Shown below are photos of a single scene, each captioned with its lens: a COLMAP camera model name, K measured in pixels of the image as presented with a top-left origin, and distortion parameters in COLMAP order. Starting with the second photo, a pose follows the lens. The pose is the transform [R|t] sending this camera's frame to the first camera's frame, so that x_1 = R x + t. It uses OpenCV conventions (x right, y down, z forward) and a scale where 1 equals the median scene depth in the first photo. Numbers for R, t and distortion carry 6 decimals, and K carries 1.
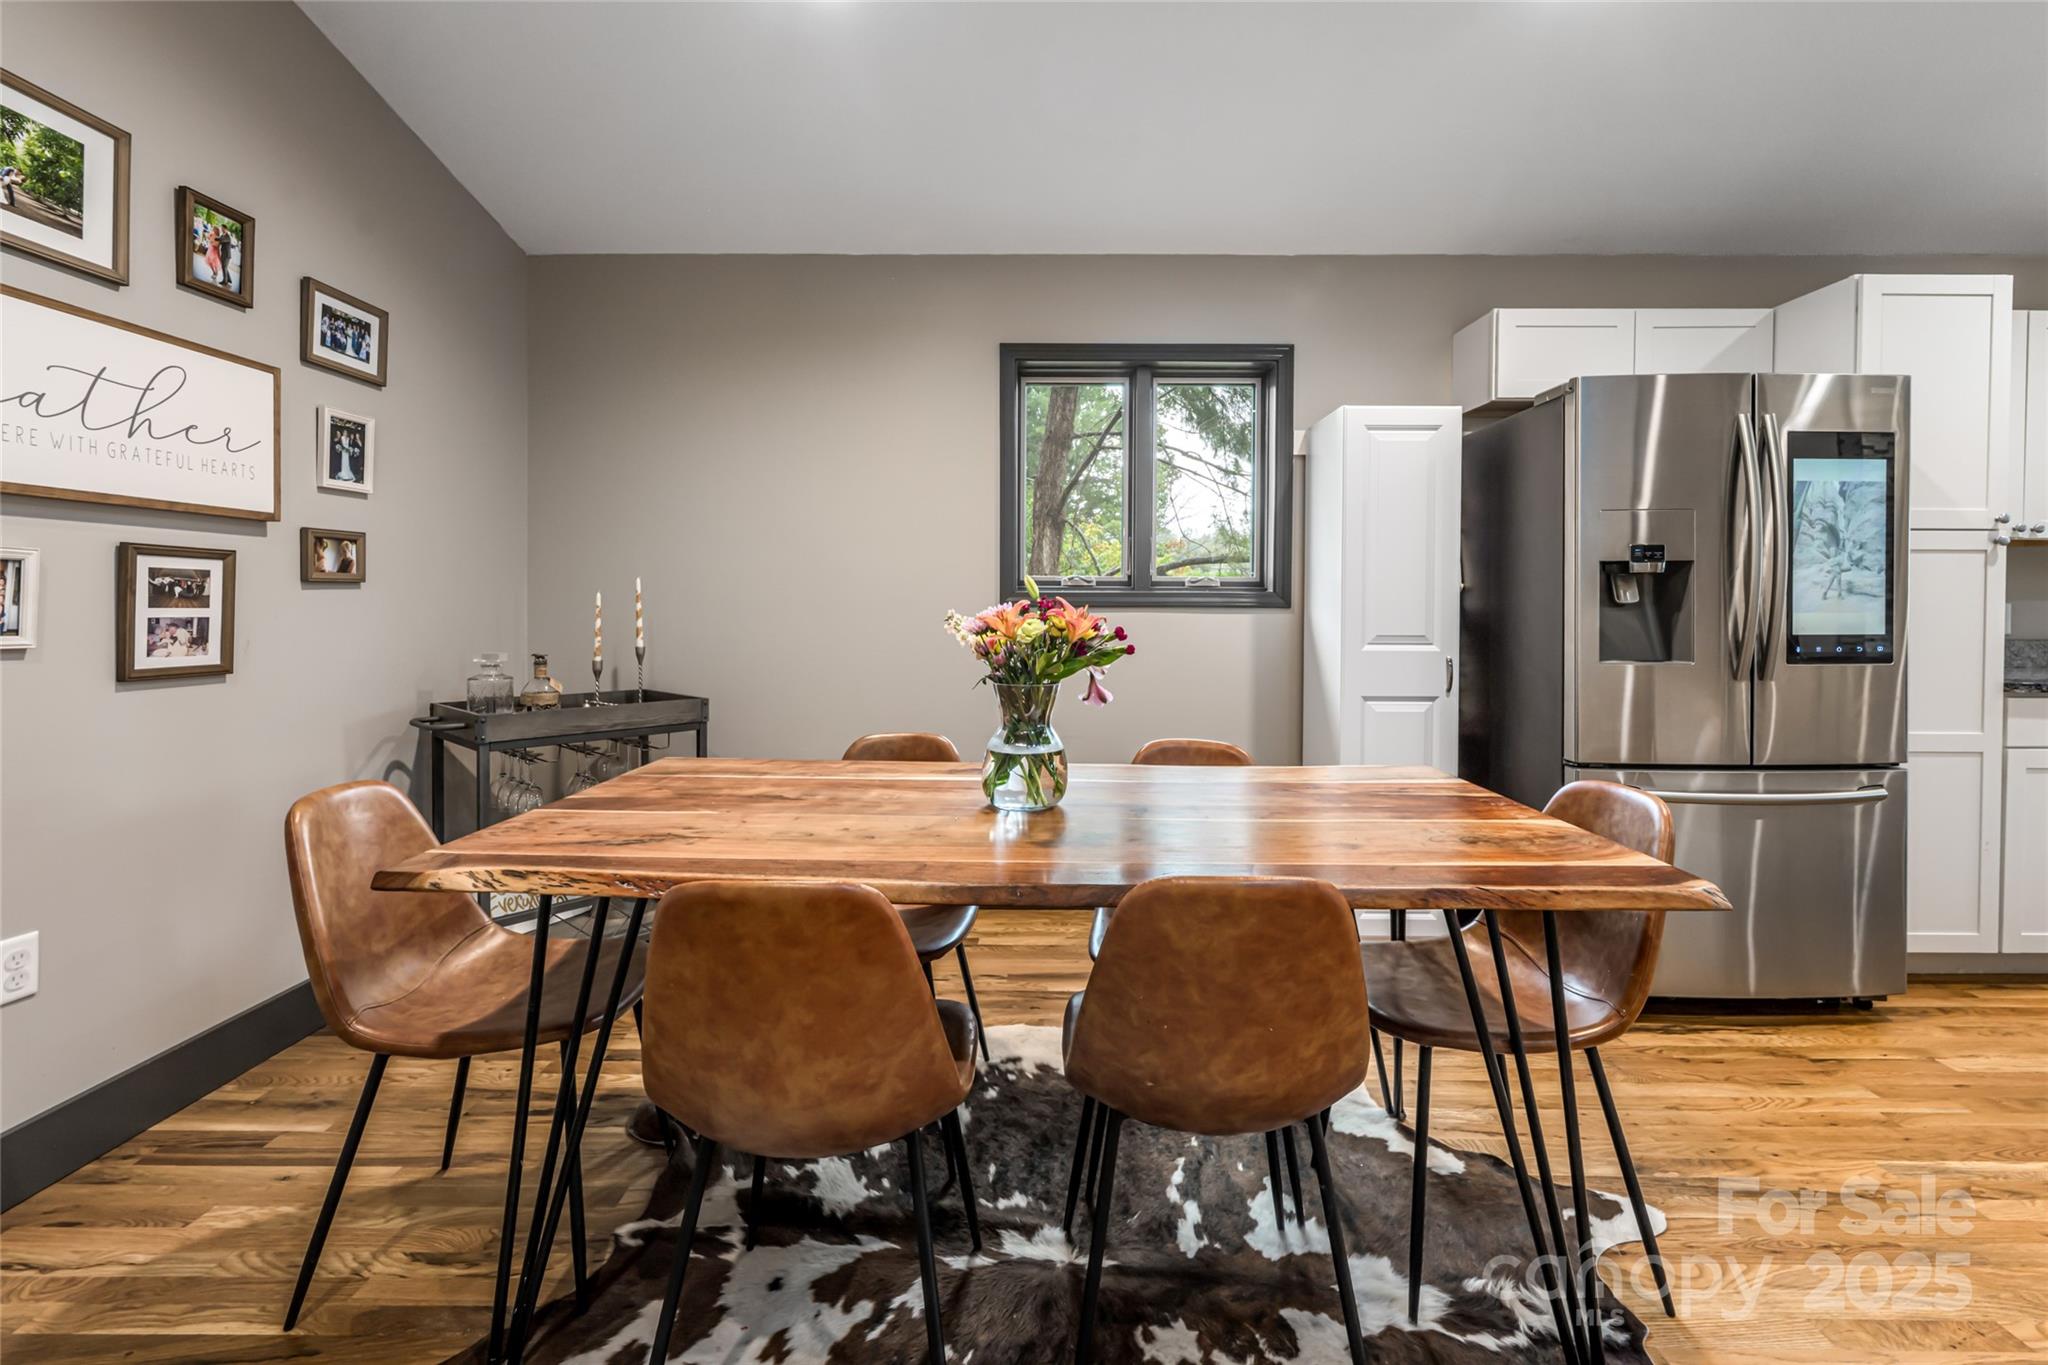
lens RADIAL K [[870.7, 0, 1020.9], [0, 870.7, 612.9], [0, 0, 1]] dist [0.001339, -0.000014]
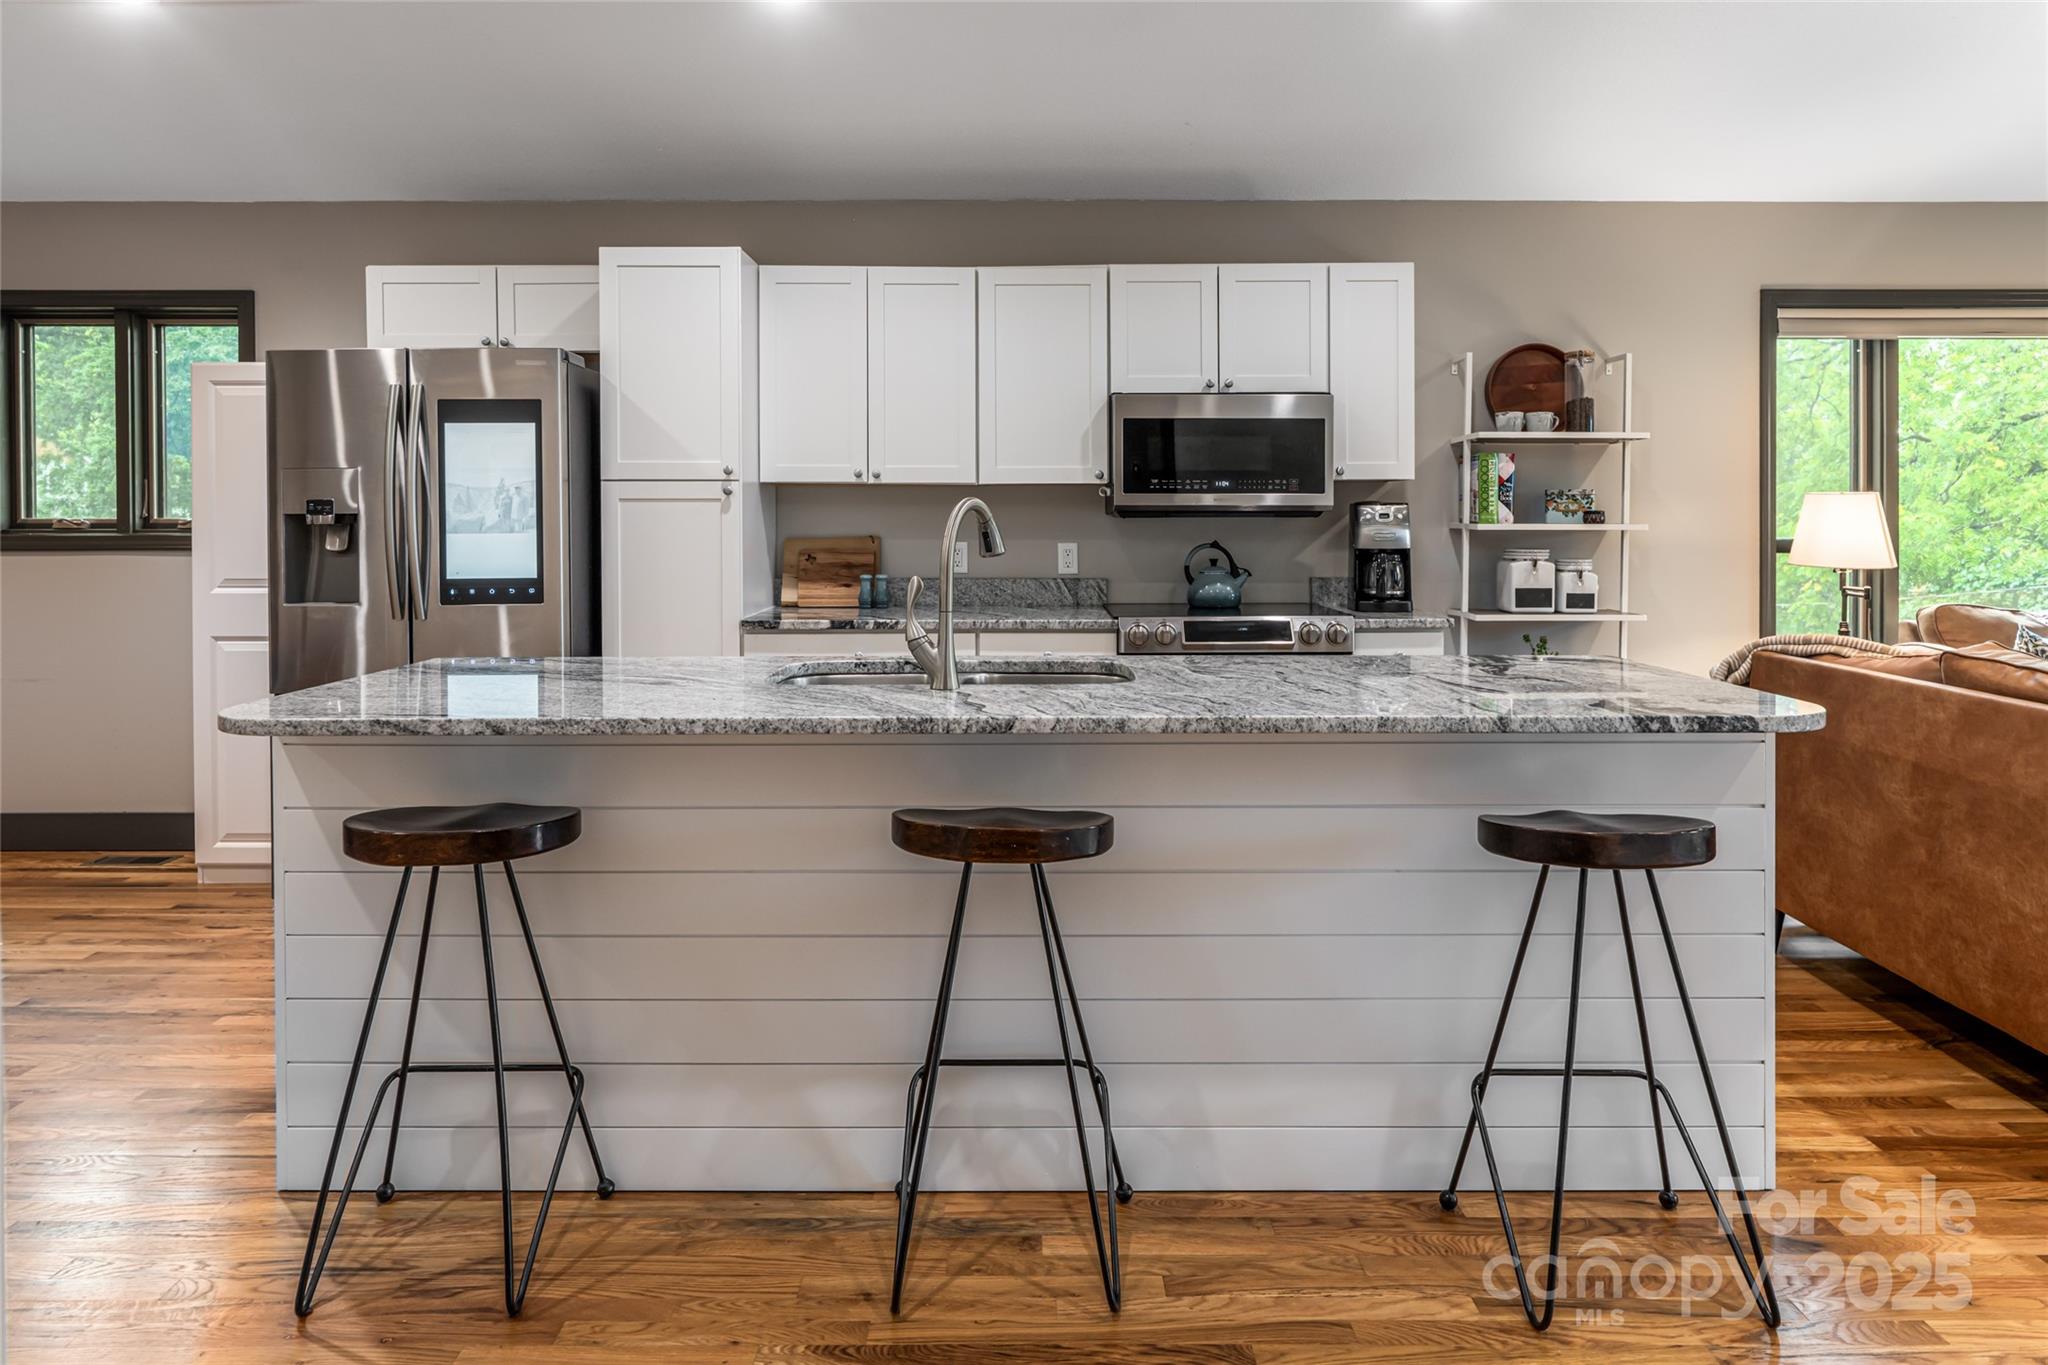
lens RADIAL K [[1208.2, 0, 1075.8], [0, 1208.2, 534.2], [0, 0, 1]] dist [0.001211, -0.001209]
pose [[0.999985, -0.005408, -0.000275, 1.700668], [0.005408, 0.999985, 0.001106, -0.029746], [0.000269, -0.001108, 0.999999, -0.559880]]
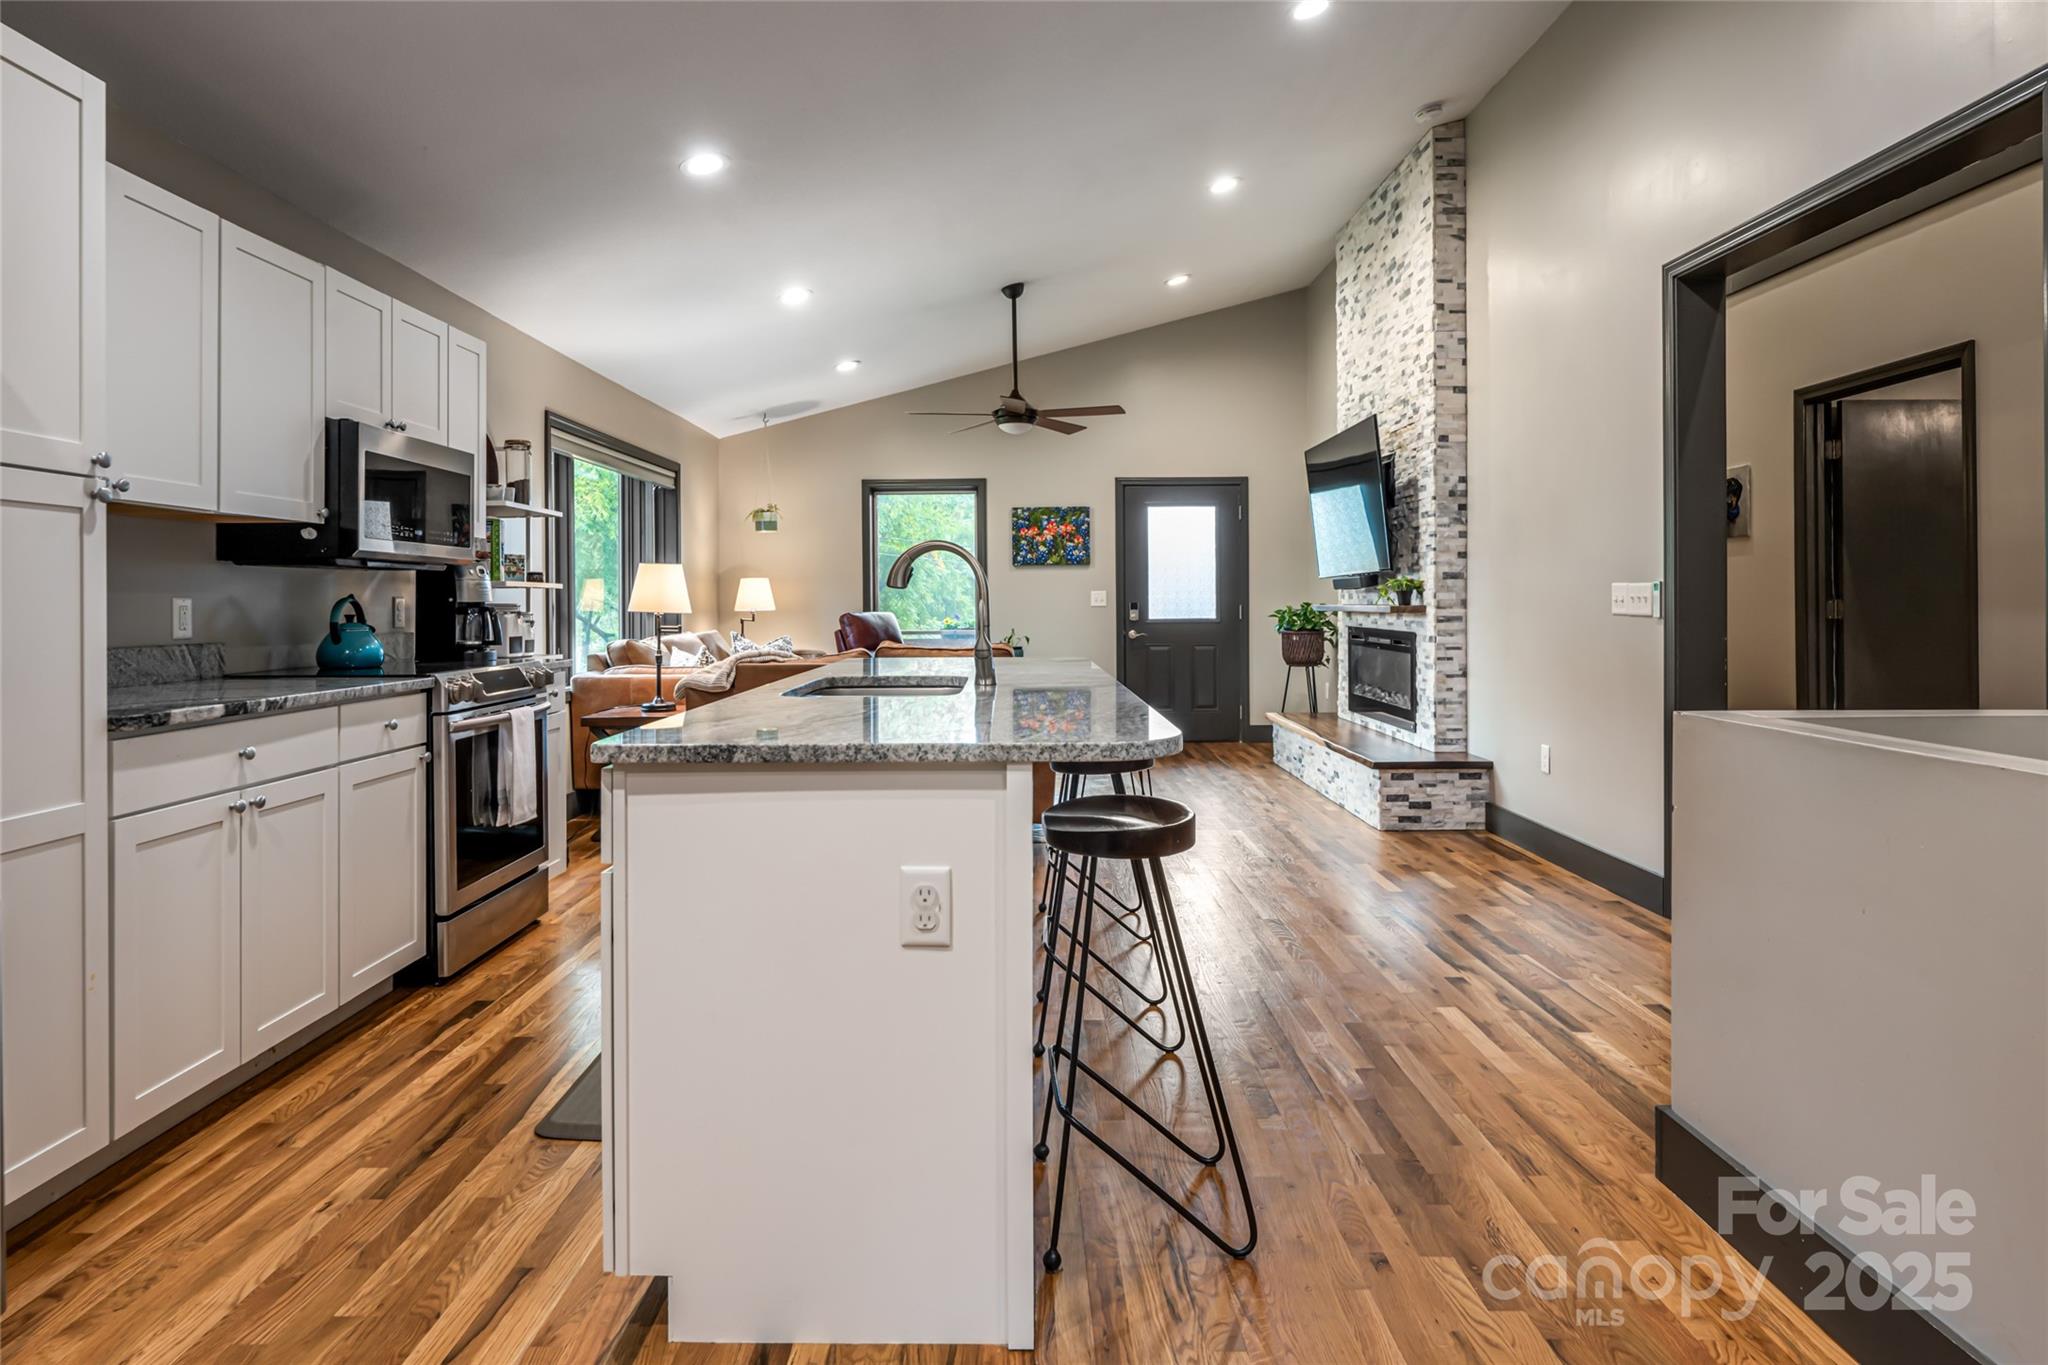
lens RADIAL K [[1208.2, 0, 1017.3], [0, 1208.2, 608.8], [0, 0, 1]] dist [0.001211, -0.001209]
pose [[-0.001353, -0.007818, 0.999969, 0.264746], [0.014785, 0.999860, 0.007837, 0.003371], [-0.999890, 0.014795, -0.001237, 0.365013]]
